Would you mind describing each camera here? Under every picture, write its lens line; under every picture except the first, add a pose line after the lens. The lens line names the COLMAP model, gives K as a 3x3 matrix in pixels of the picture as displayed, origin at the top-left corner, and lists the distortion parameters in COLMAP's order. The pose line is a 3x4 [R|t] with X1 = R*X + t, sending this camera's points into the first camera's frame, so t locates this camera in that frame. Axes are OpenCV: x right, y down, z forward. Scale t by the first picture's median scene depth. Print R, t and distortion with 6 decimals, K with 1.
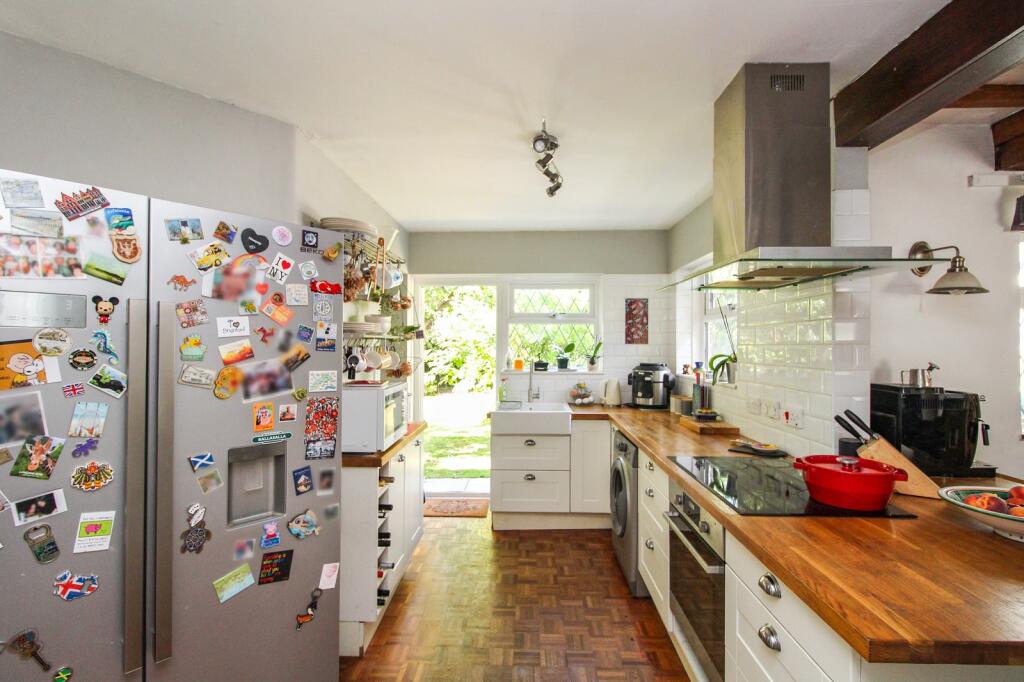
lens RADIAL K [[490.0, 0, 512.0], [0, 490.0, 341.0], [0, 0, 1]] dist [0.003463, 0.000332]
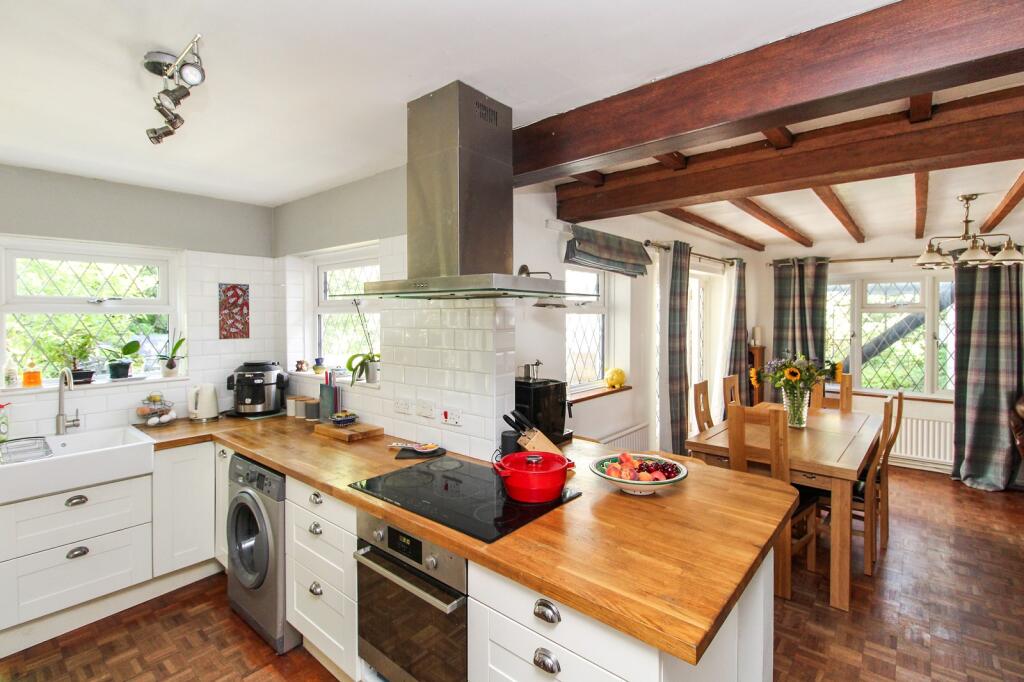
lens RADIAL K [[474.3, 0, 513.9], [0, 474.3, 323.6], [0, 0, 1]] dist [0.013993, -0.008857]
pose [[0.617433, -0.019789, 0.786375, -0.106871], [-0.000406, 0.999675, 0.025476, -0.049455], [-0.786623, -0.016049, 0.617224, 0.158262]]
